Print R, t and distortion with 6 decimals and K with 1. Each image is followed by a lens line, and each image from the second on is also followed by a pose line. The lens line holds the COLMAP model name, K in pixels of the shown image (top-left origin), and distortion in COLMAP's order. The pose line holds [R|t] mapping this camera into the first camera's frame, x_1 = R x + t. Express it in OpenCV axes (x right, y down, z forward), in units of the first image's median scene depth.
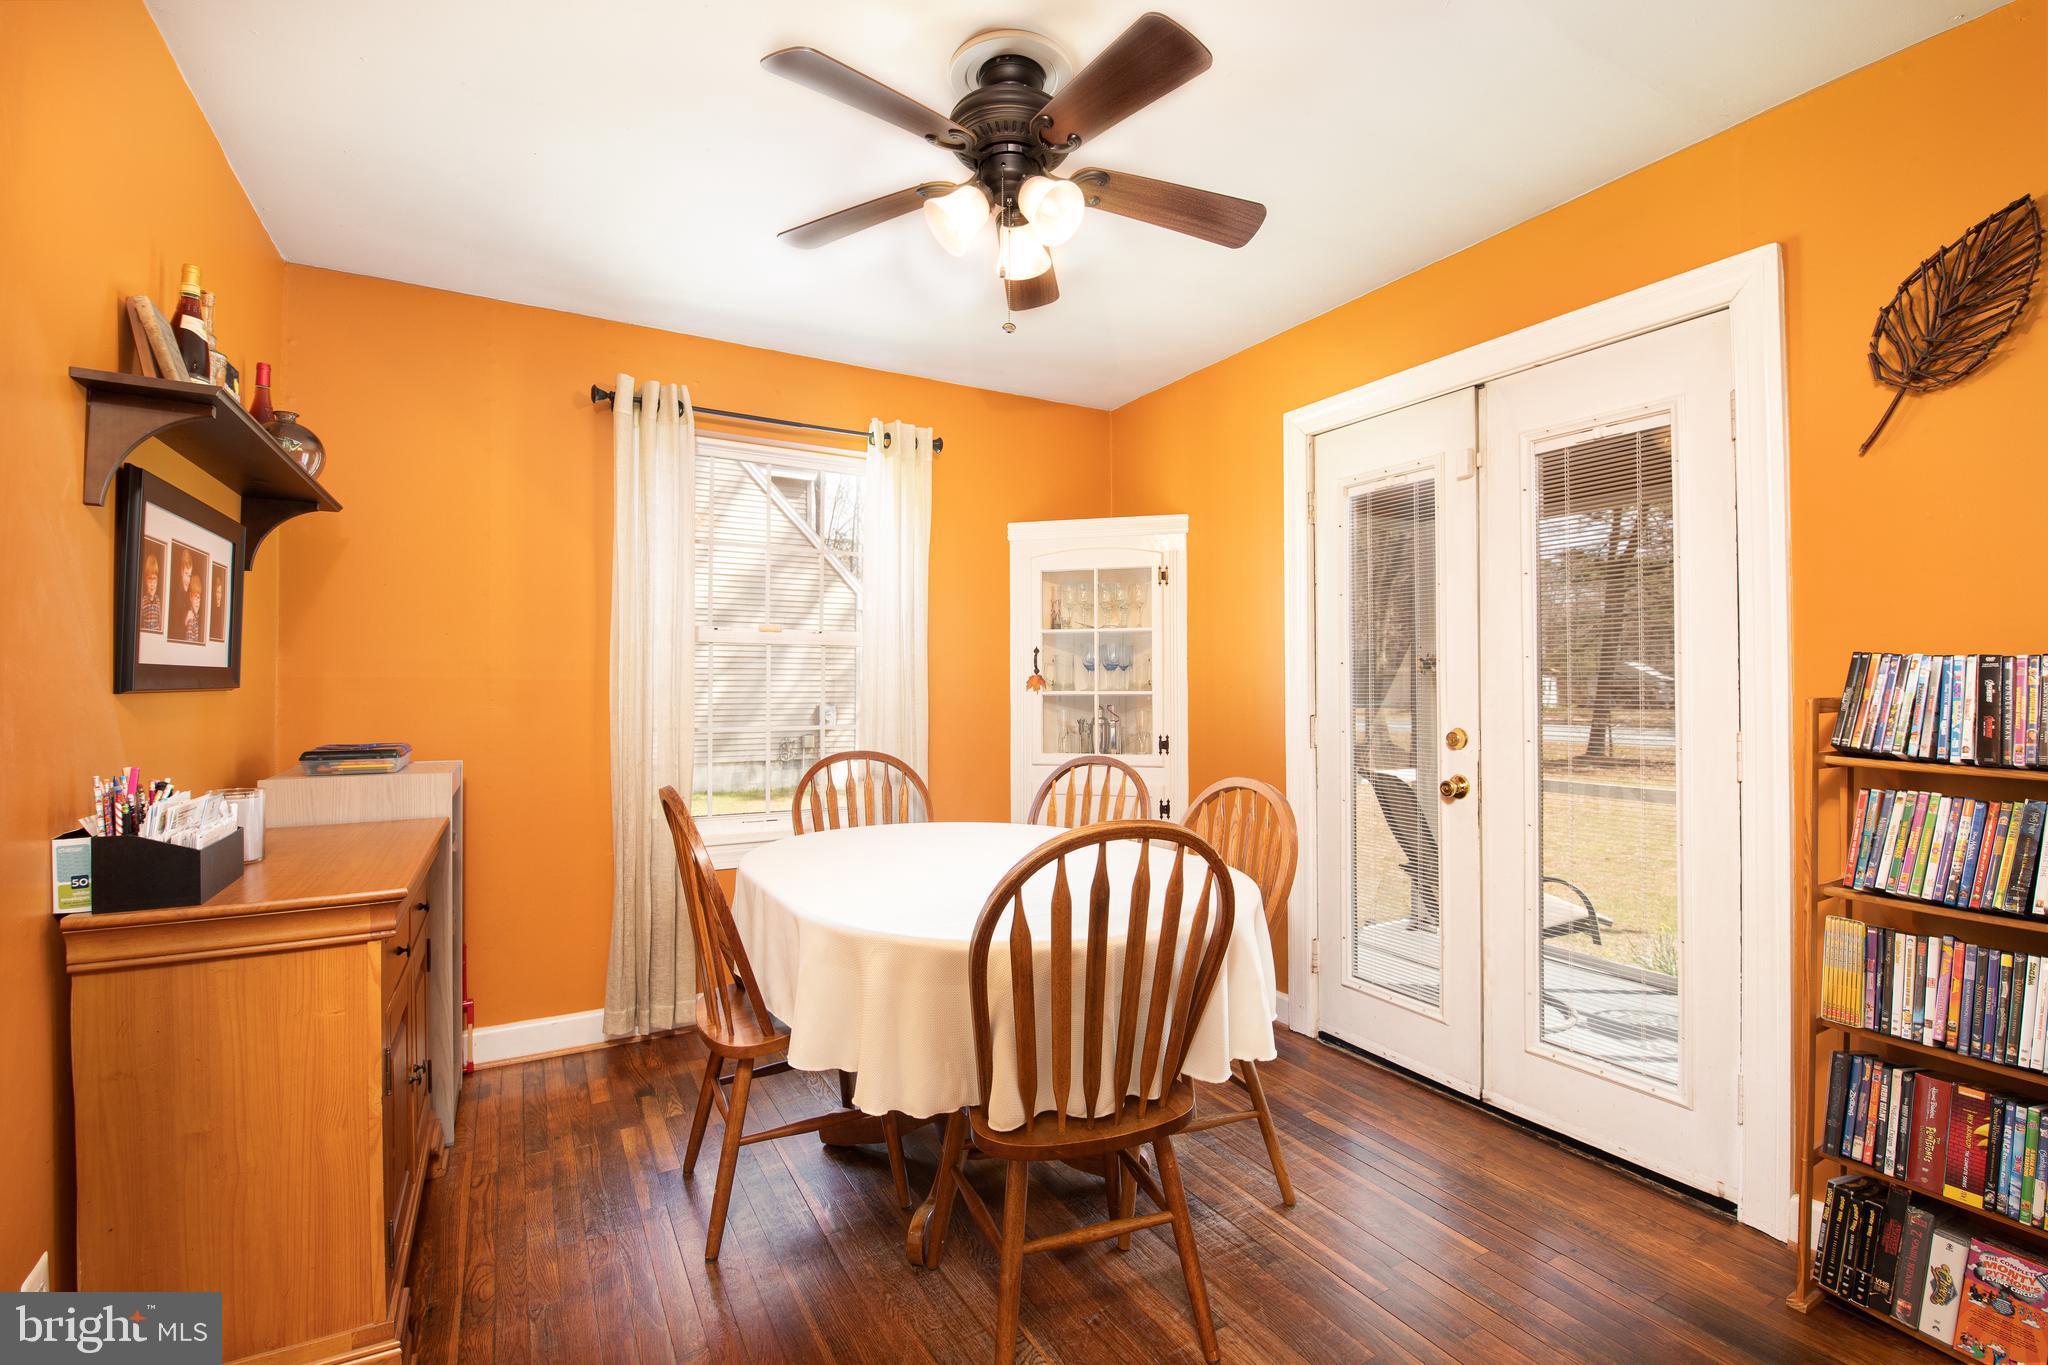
lens RADIAL K [[904.9, 0, 1030.6], [0, 904.9, 676.0], [0, 0, 1]] dist [-0.008692, -0.005479]
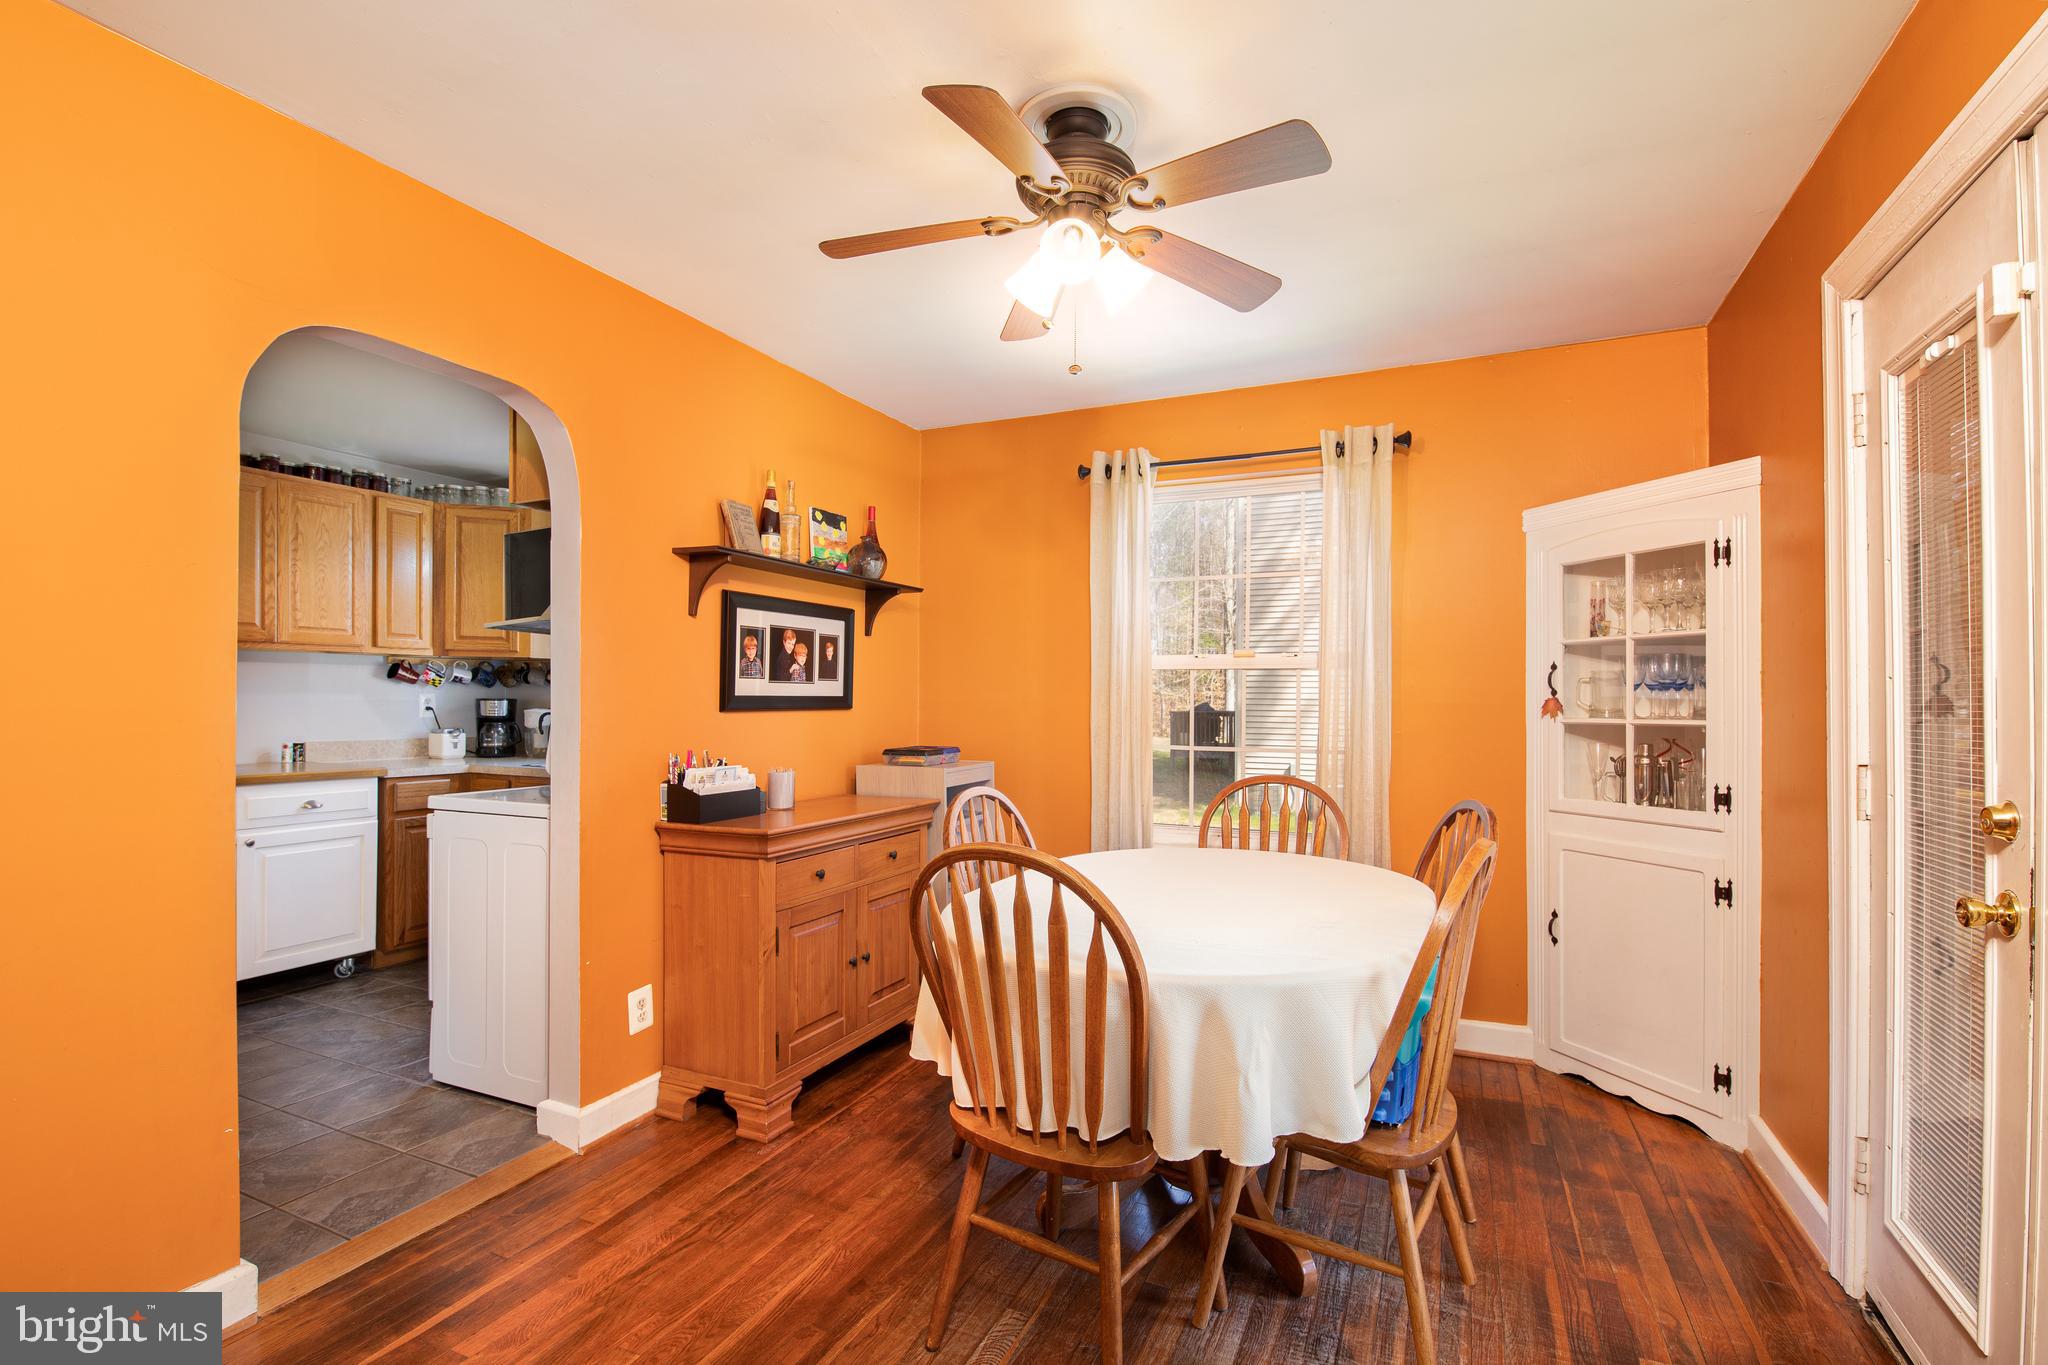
lens RADIAL K [[904.9, 0, 1019.3], [0, 904.9, 692.7], [0, 0, 1]] dist [-0.008692, -0.005479]
pose [[0.582431, -0.005917, -0.812859, 0.447274], [0.004861, 0.999981, -0.003797, -0.005101], [0.812866, -0.001740, 0.582449, 0.193731]]
